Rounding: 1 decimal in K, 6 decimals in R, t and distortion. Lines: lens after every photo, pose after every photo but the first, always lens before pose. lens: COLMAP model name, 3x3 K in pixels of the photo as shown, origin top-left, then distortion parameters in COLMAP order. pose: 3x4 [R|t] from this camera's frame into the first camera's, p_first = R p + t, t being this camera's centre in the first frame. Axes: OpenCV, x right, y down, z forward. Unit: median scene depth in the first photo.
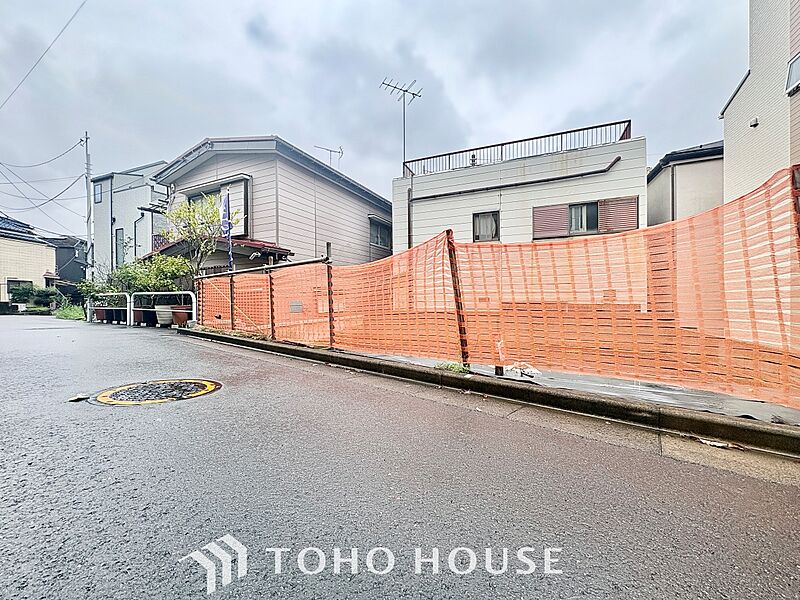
lens RADIAL K [[319.1, 0, 397.7], [0, 319.1, 301.6], [0, 0, 1]] dist [-0.002485, -0.000438]
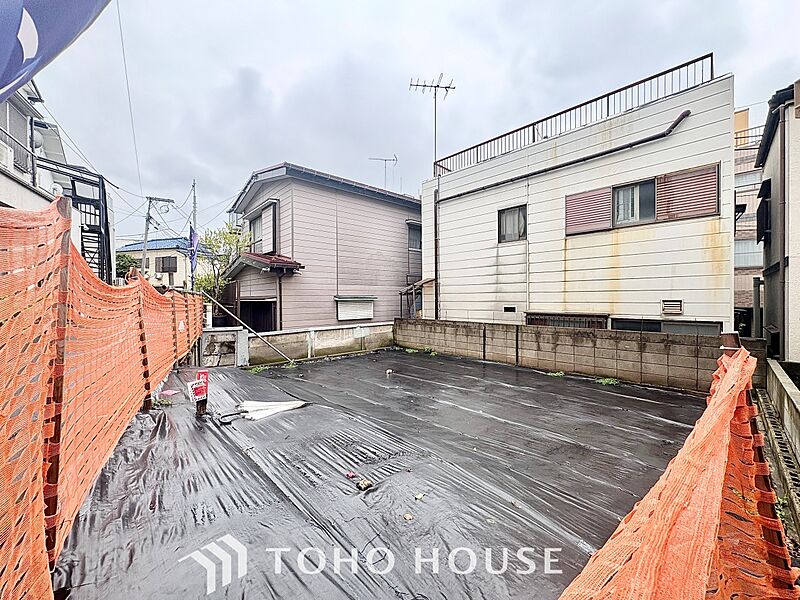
lens RADIAL K [[319.1, 0, 399.4], [0, 319.1, 300.0], [0, 0, 1]] dist [-0.002485, -0.000438]
pose [[0.923883, 0.003730, -0.382657, 0.334703], [-0.003741, 0.999993, 0.000717, -0.032101], [0.382657, 0.000769, 0.923890, 0.097056]]
